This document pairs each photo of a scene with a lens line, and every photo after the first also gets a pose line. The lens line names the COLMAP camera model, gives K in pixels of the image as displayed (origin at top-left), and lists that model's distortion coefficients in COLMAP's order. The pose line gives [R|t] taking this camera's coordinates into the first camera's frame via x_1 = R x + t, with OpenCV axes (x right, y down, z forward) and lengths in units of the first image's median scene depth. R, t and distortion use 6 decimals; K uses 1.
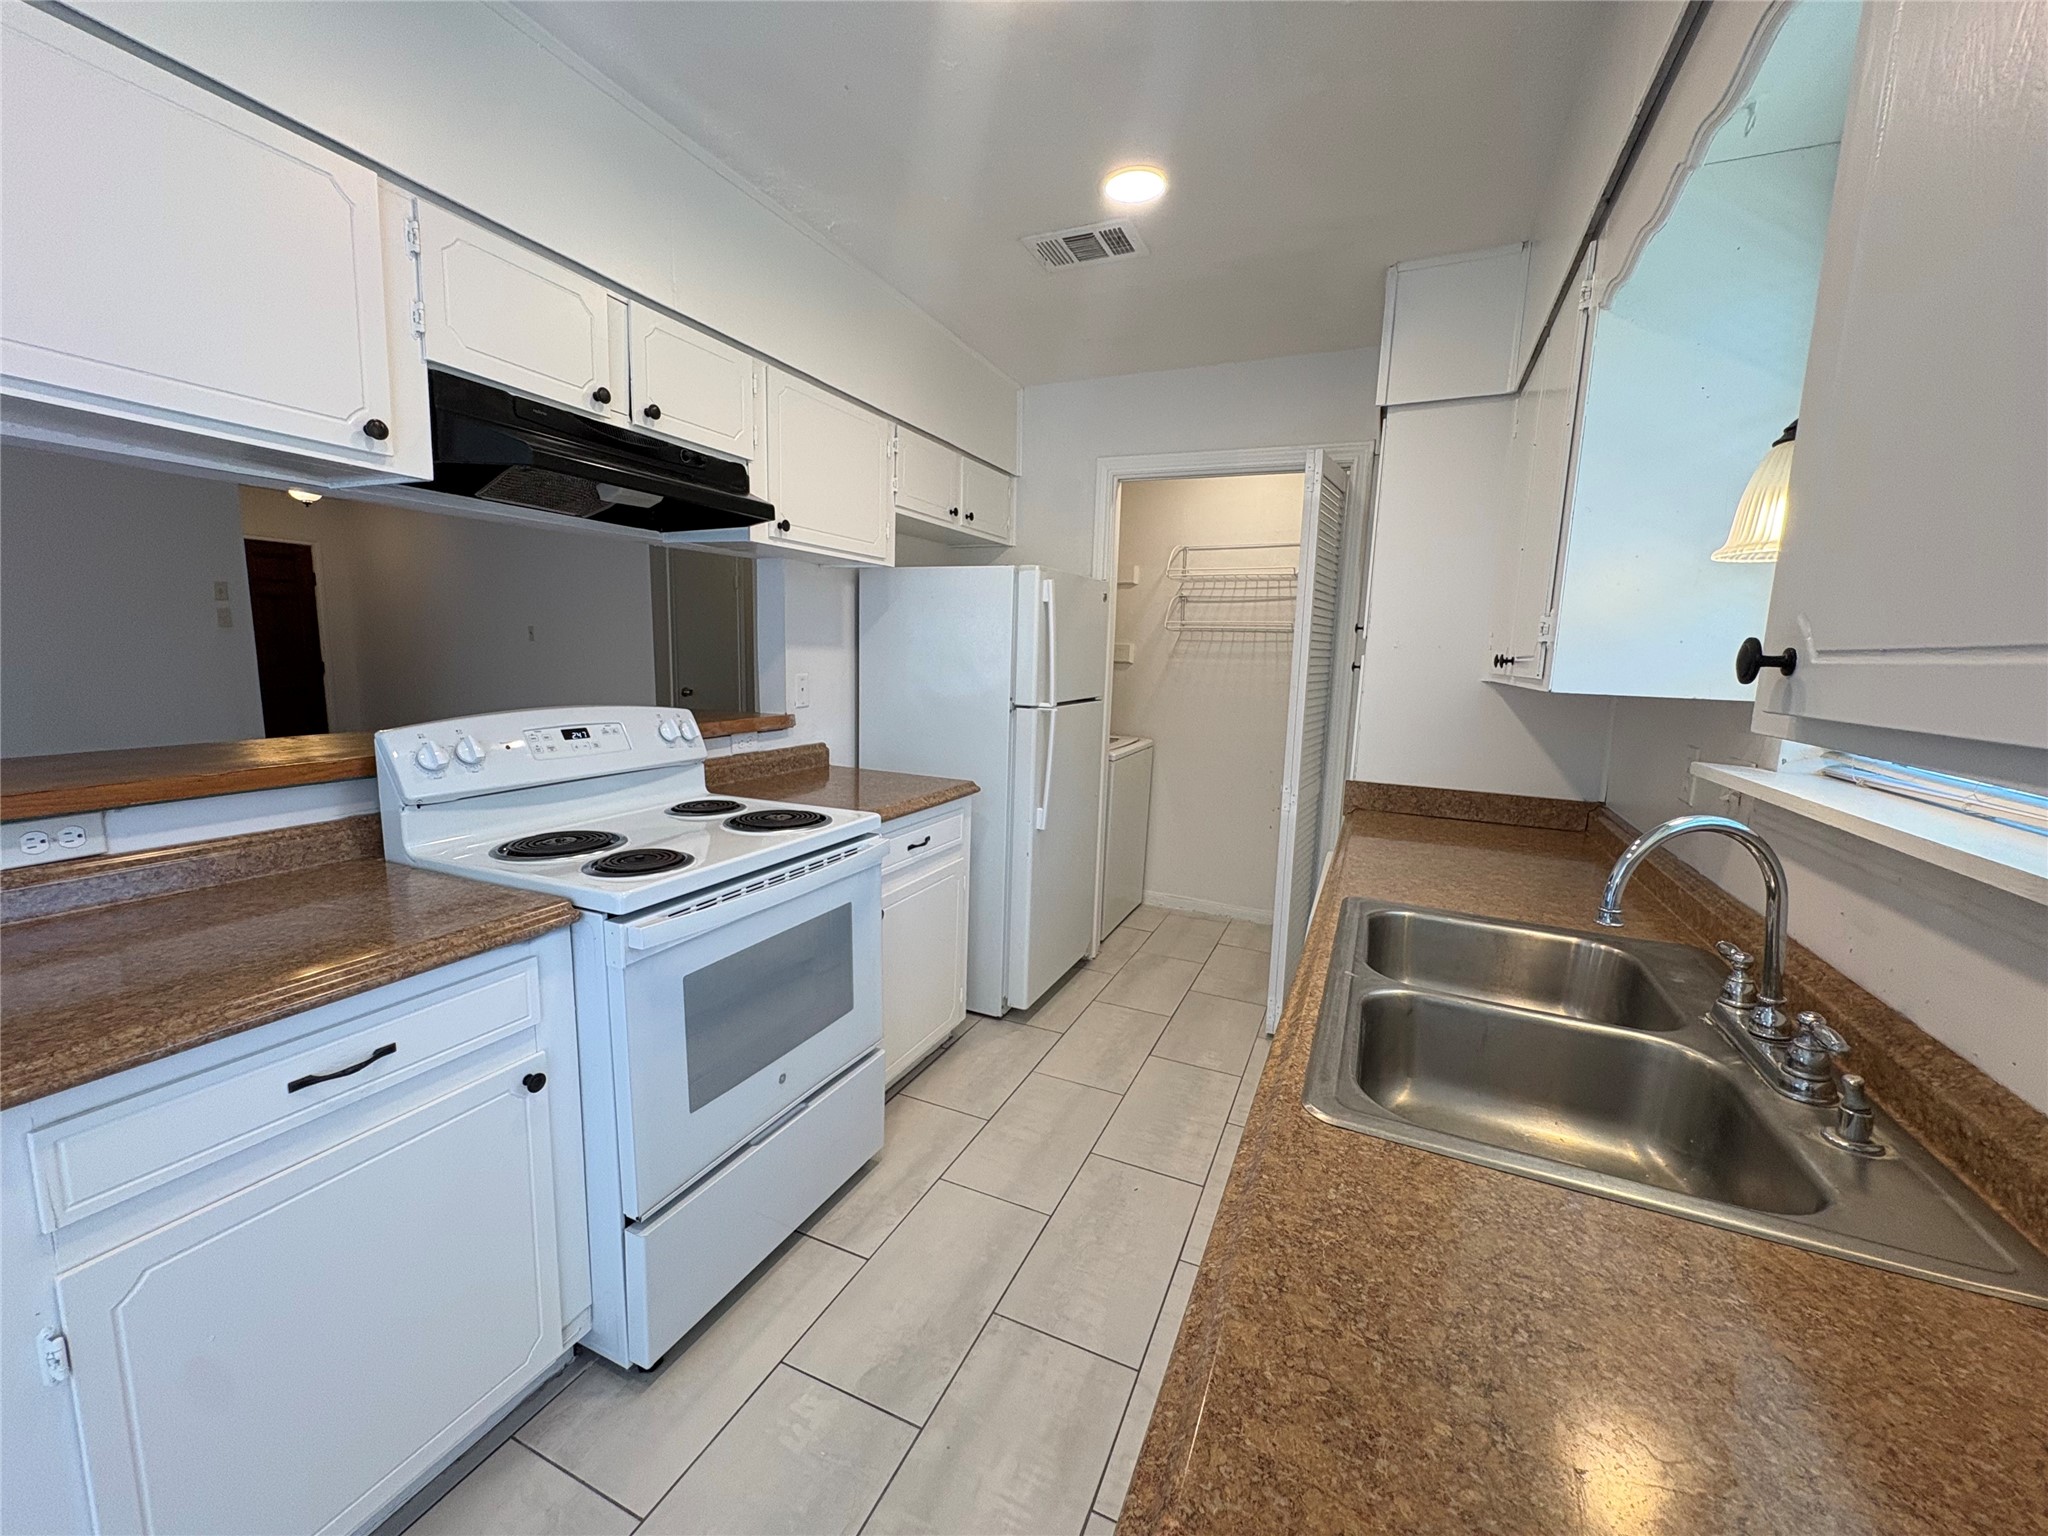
lens RADIAL K [[815.9, 0, 1022.8], [0, 815.9, 767.6], [0, 0, 1]] dist [-0.000489, 0.000313]
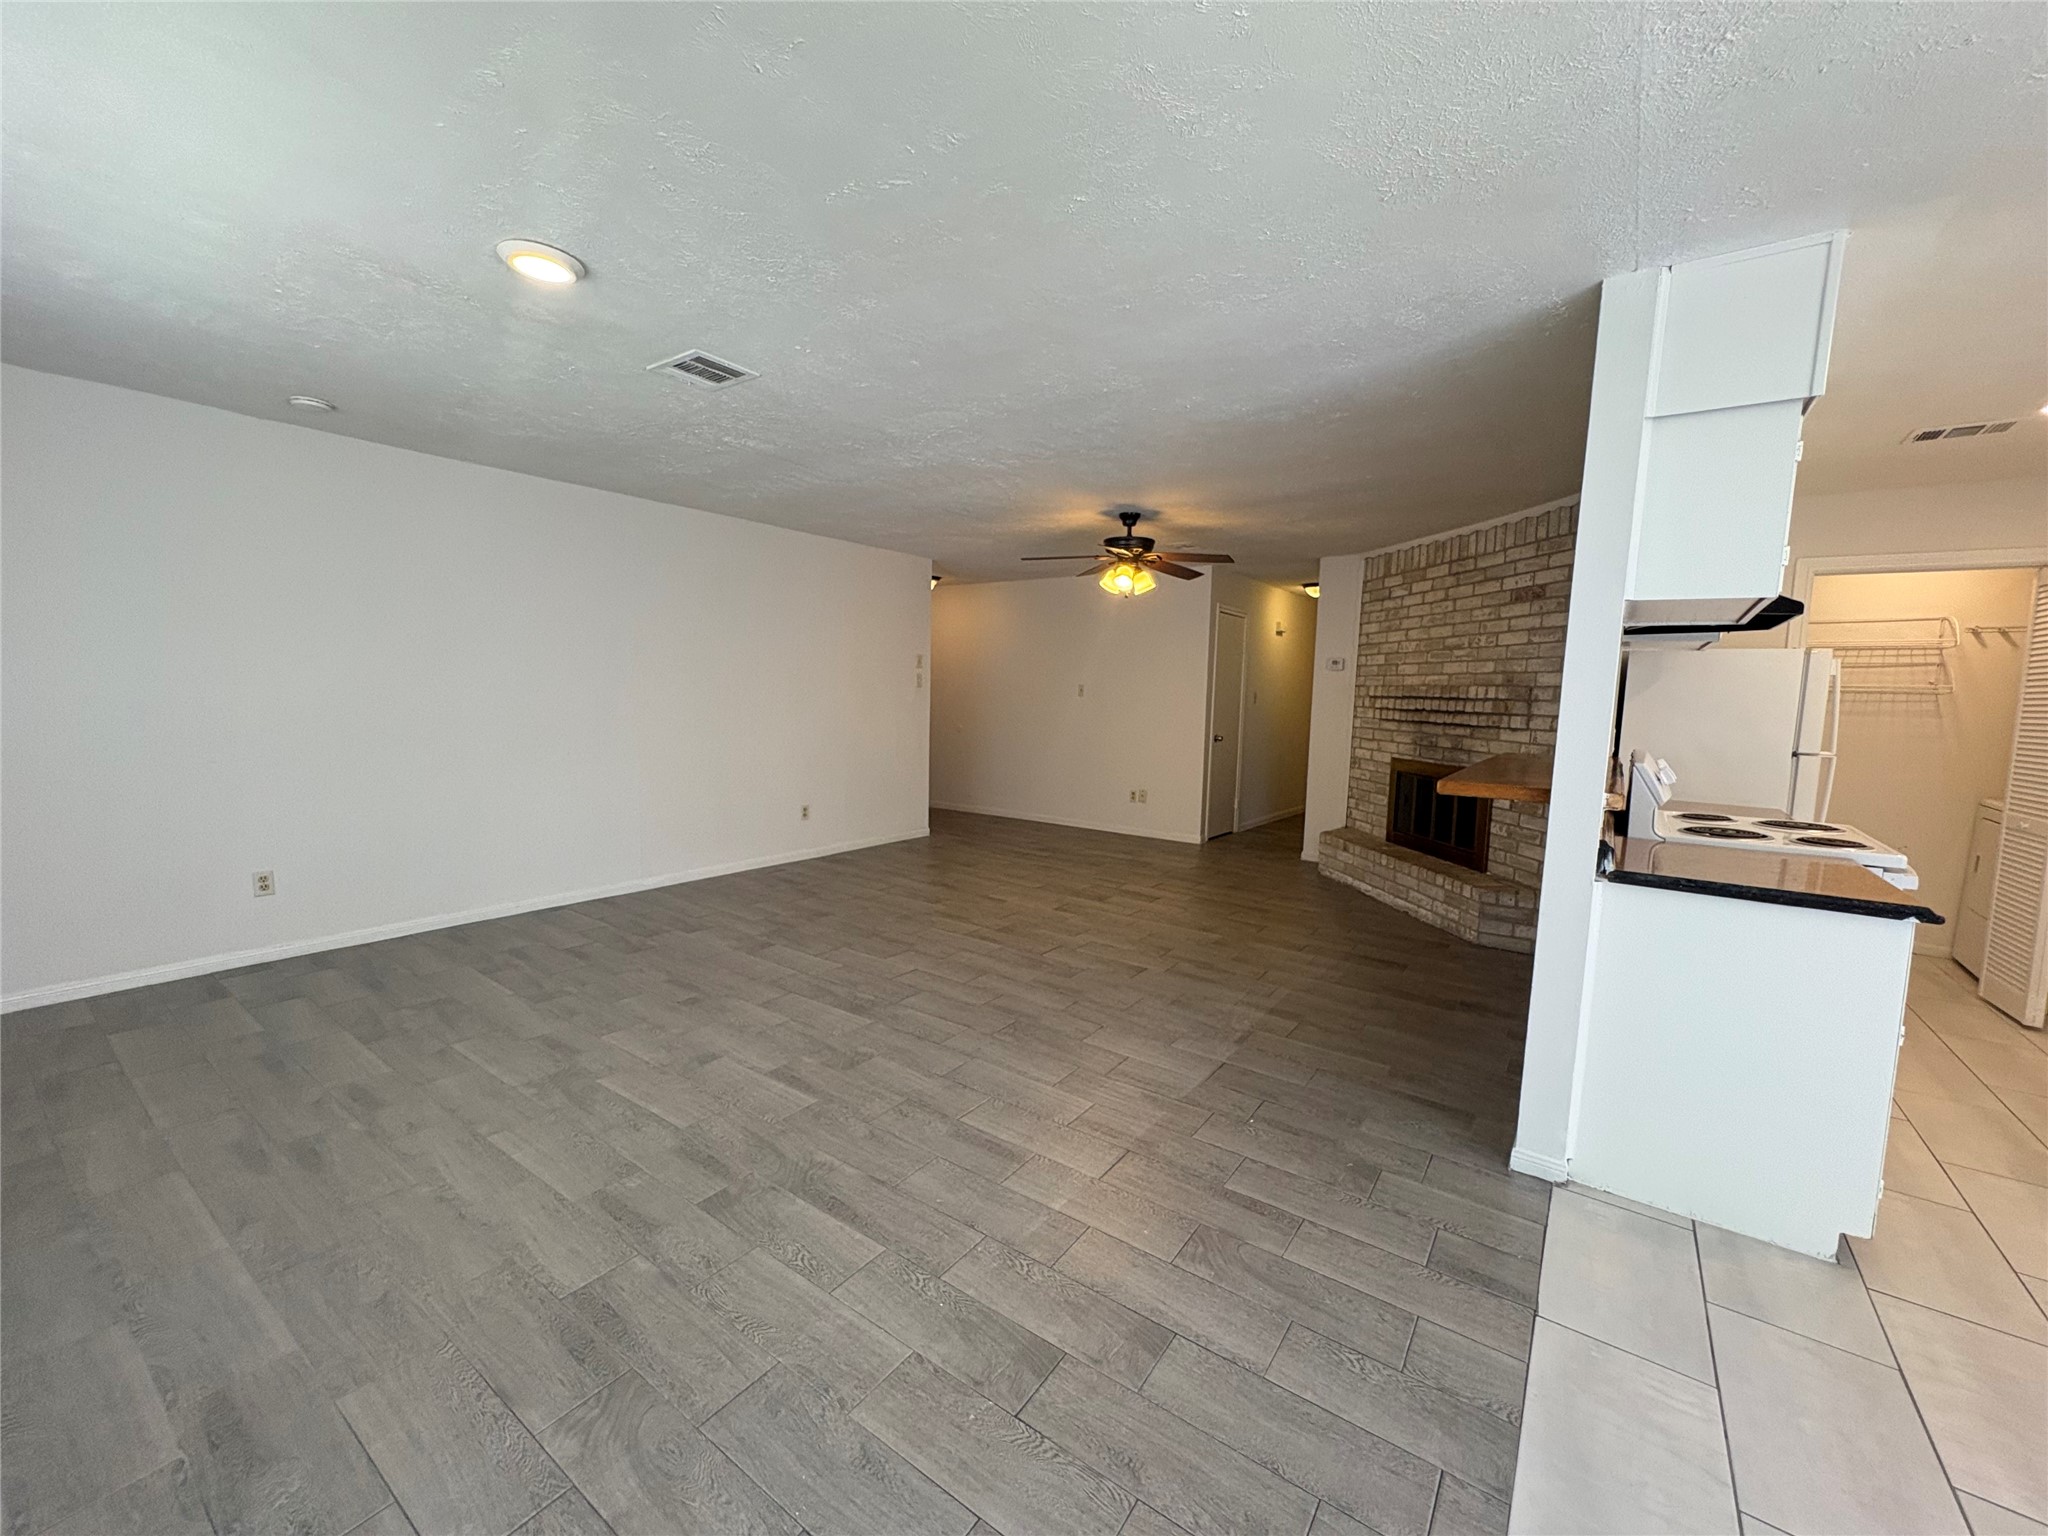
lens RADIAL K [[815.9, 0, 1021.0], [0, 815.9, 767.9], [0, 0, 1]] dist [-0.000489, 0.000313]
pose [[0.977632, 0.018636, -0.209497, -1.476622], [-0.030455, 0.998112, -0.053332, 0.085699], [0.208108, 0.058520, 0.976354, -0.835018]]
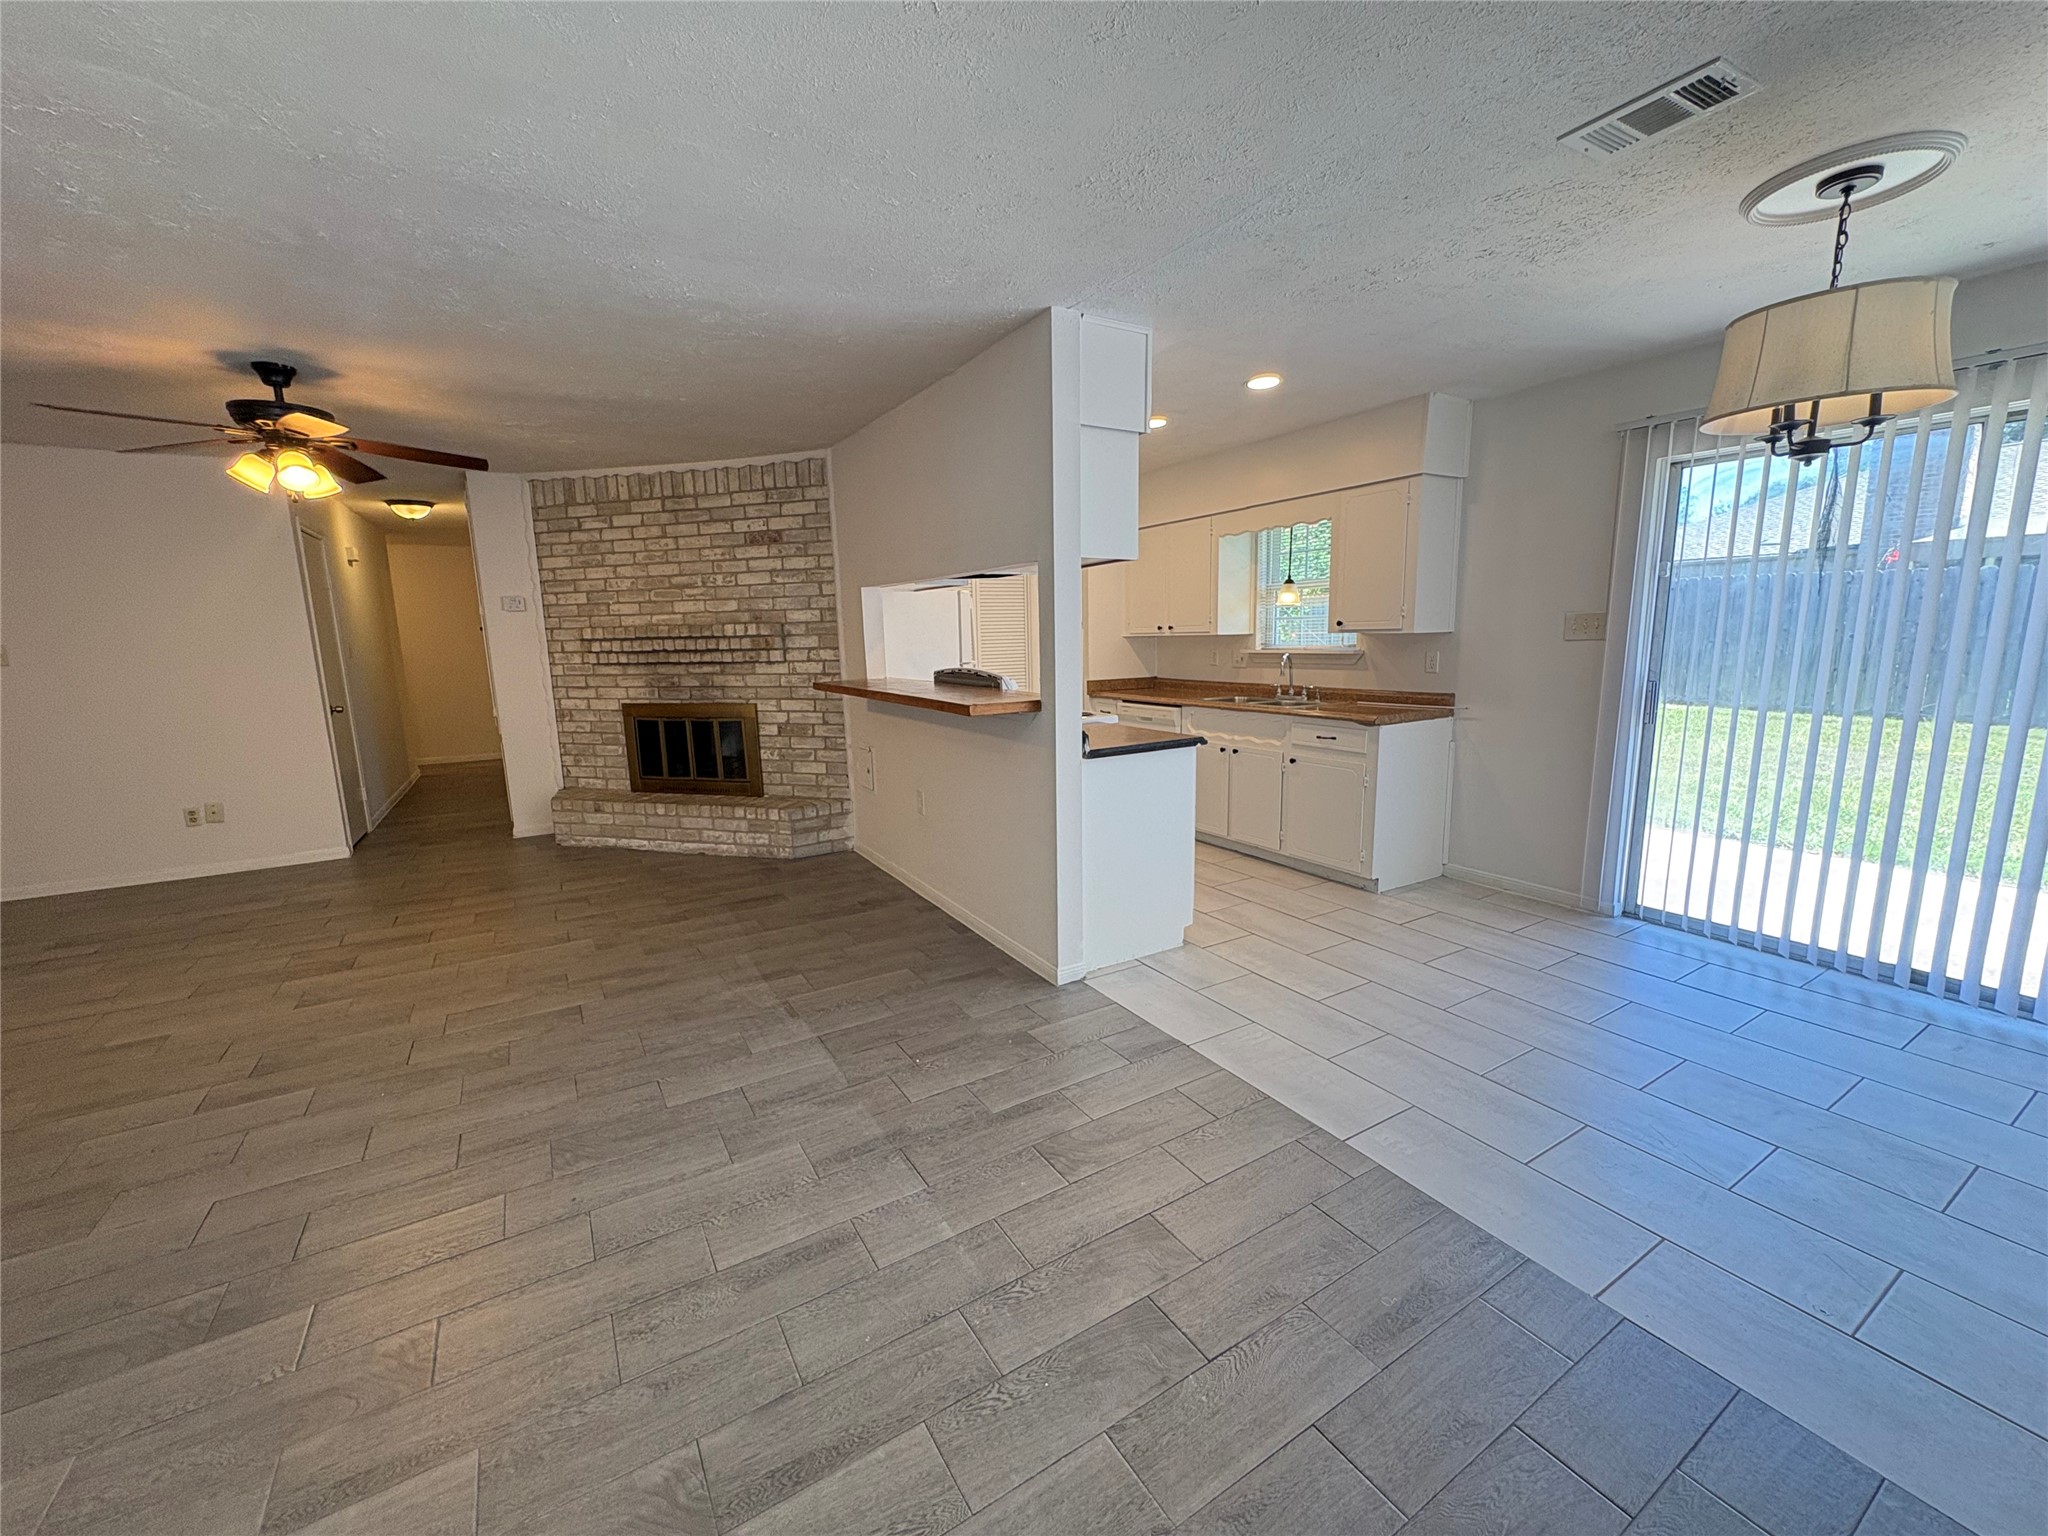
lens RADIAL K [[815.9, 0, 1024.2], [0, 815.9, 766.5], [0, 0, 1]] dist [-0.000489, 0.000313]
pose [[0.575643, -0.176481, 0.798430, -2.320398], [0.158116, 0.982027, 0.103066, -0.018157], [-0.802268, 0.066915, 0.593201, -0.370698]]
